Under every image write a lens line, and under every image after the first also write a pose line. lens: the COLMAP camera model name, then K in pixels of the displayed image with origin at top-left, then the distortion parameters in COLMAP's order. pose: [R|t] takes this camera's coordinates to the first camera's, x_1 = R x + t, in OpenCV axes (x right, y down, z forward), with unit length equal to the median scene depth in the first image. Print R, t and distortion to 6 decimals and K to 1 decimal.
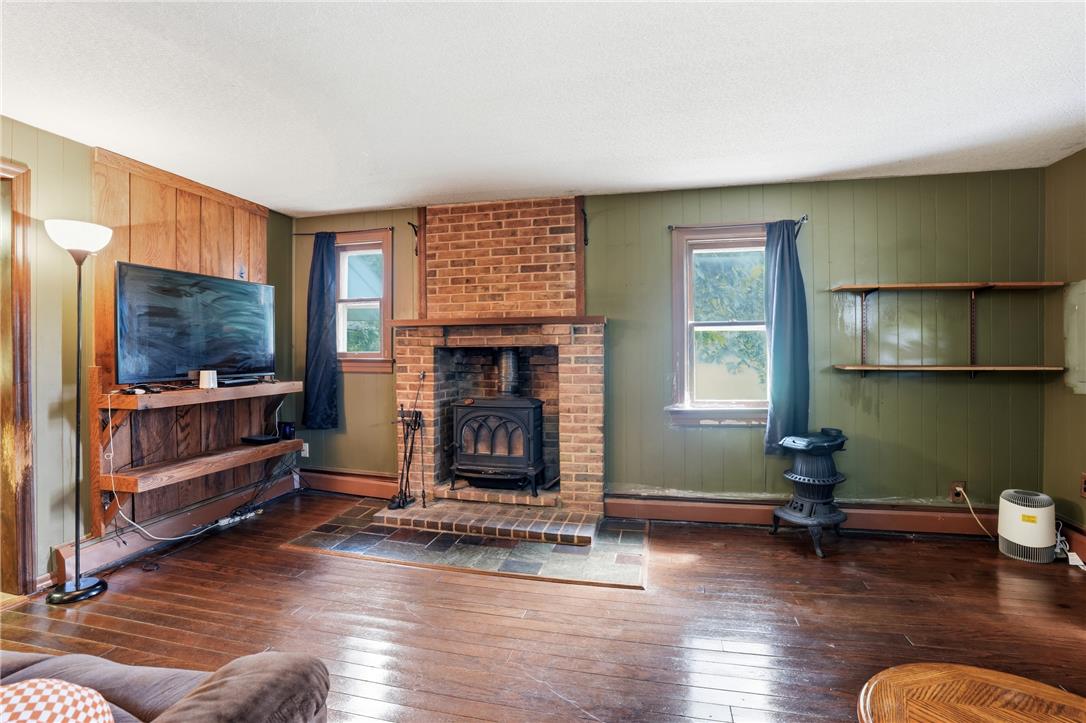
lens RADIAL K [[522.8, 0, 543.0], [0, 522.8, 361.5], [0, 0, 1]] dist [-0.032145, 0.000578]
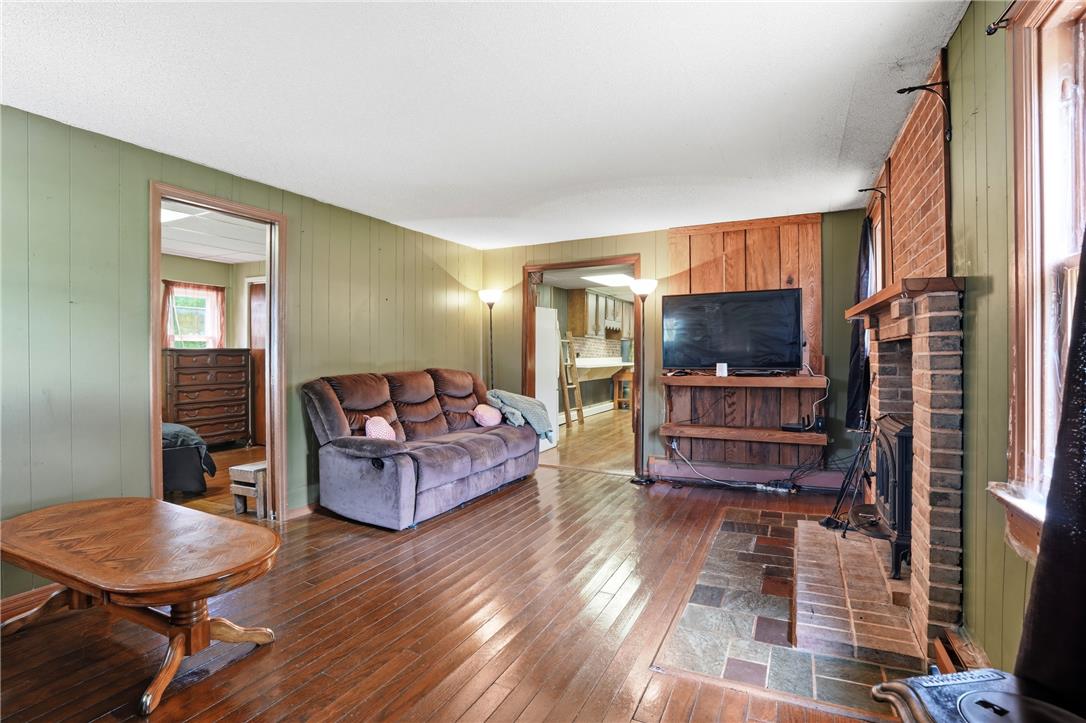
lens RADIAL K [[522.8, 0, 543.0], [0, 522.8, 361.5], [0, 0, 1]] dist [-0.032145, 0.000578]
pose [[-0.219261, 0.016152, -0.975533, 0.681274], [-0.009990, 0.999773, 0.018798, -0.006514], [0.975615, 0.013867, -0.219050, 0.734353]]
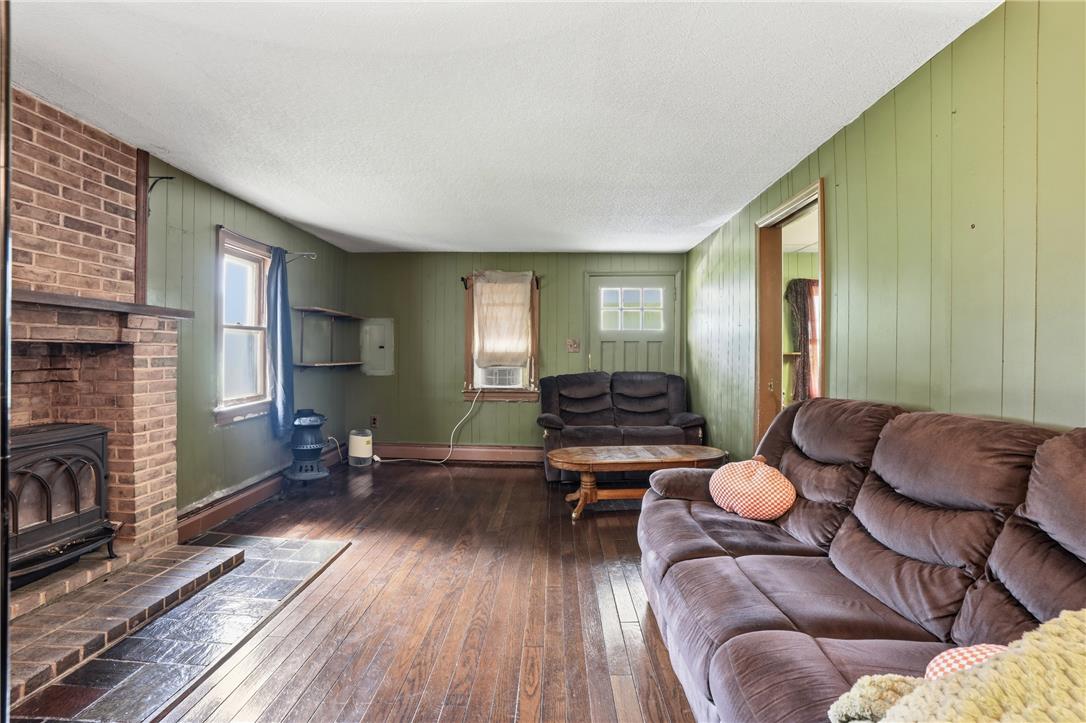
lens RADIAL K [[502.6, 0, 543.0], [0, 502.6, 361.5], [0, 0, 1]] dist [0.001468, 0.000353]
pose [[-0.206896, -0.013848, 0.978265, -0.804204], [-0.001816, 0.999904, 0.013771, -0.015809], [-0.978361, 0.001073, -0.206901, 0.583539]]
